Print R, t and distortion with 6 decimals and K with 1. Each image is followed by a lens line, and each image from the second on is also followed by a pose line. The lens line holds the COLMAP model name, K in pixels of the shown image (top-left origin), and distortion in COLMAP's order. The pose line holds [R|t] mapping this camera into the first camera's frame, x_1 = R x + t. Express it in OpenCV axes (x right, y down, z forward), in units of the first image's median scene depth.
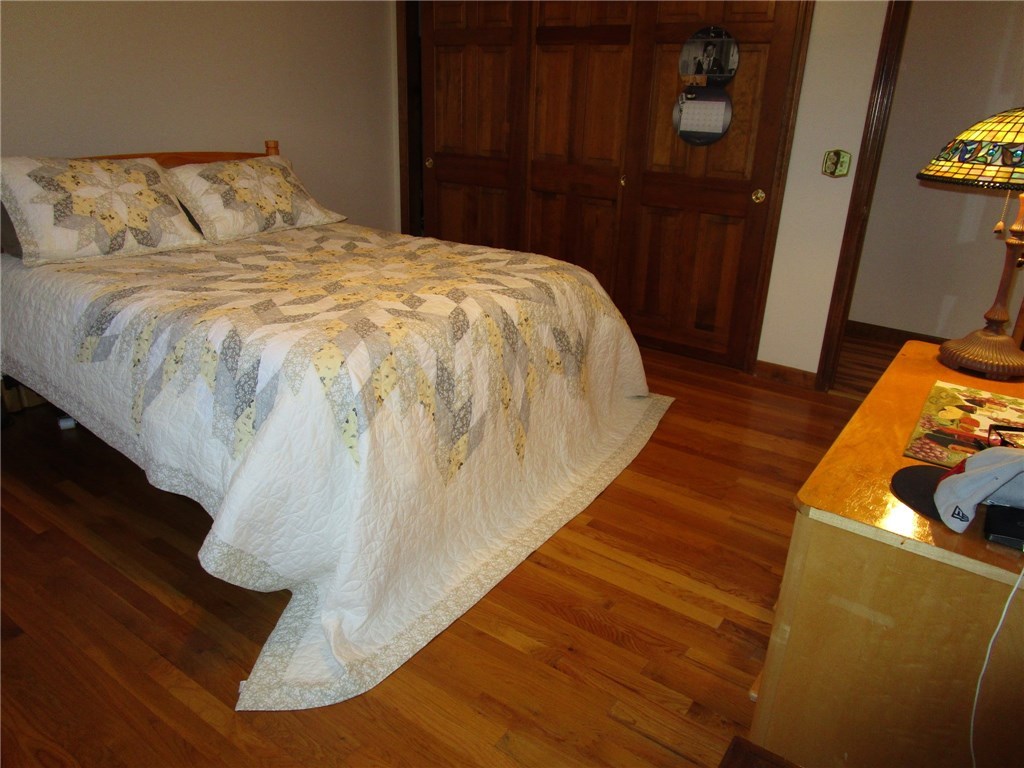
lens RADIAL K [[736.8, 0, 510.7], [0, 736.8, 384.9], [0, 0, 1]] dist [-0.028594, 0.009866]
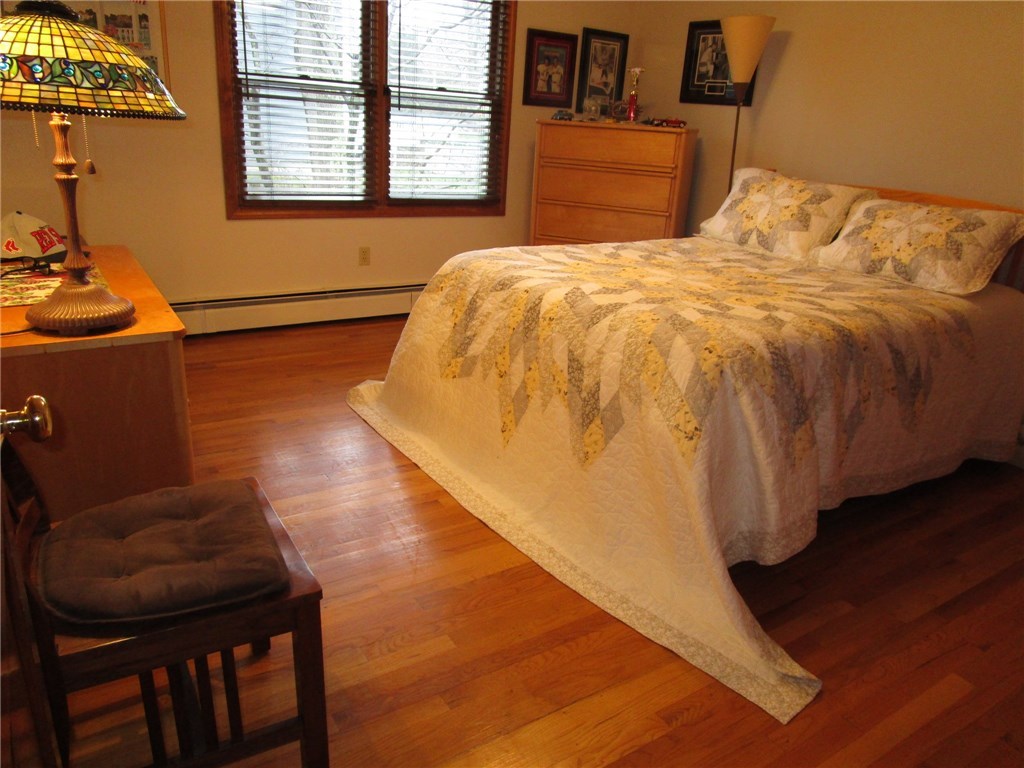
lens RADIAL K [[736.8, 0, 511.6], [0, 736.8, 385.6], [0, 0, 1]] dist [-0.028594, 0.009866]
pose [[-0.363468, 0.266647, -0.892631, 0.805698], [-0.411806, 0.813482, 0.410685, -0.342969], [0.835648, 0.516862, -0.185868, 1.037128]]
